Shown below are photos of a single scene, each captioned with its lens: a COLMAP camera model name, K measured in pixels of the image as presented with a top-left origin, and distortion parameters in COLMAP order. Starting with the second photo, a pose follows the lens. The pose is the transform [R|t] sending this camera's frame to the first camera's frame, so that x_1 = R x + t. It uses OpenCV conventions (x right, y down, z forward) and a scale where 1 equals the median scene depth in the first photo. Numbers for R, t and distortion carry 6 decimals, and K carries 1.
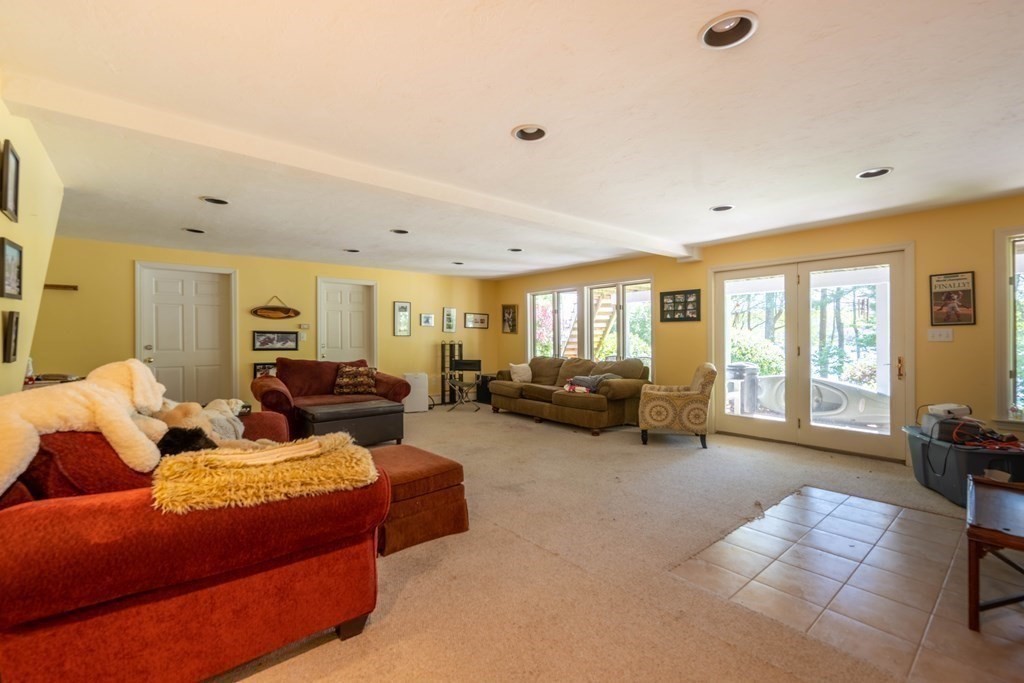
lens RADIAL K [[438.8, 0, 509.6], [0, 438.8, 337.0], [0, 0, 1]] dist [0.000140, -0.000032]
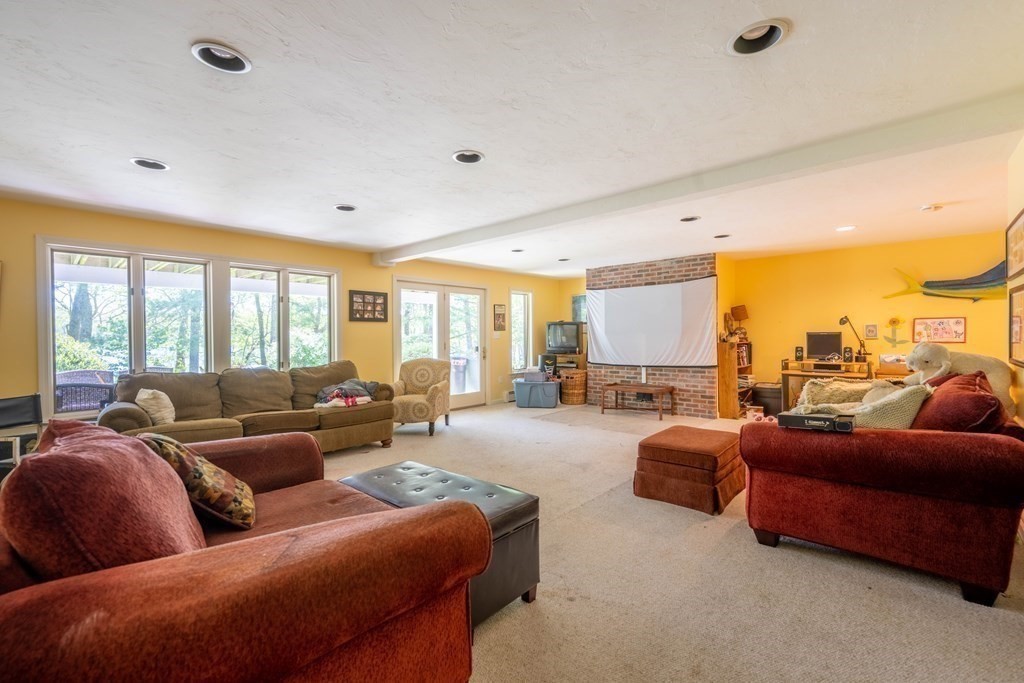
lens RADIAL K [[438.8, 0, 509.4], [0, 438.8, 340.7], [0, 0, 1]] dist [0.000140, -0.000032]
pose [[-0.132397, -0.008033, 0.991164, -0.678714], [0.006233, 0.999941, 0.008937, 0.002525], [-0.991177, 0.007361, -0.132339, 0.819329]]
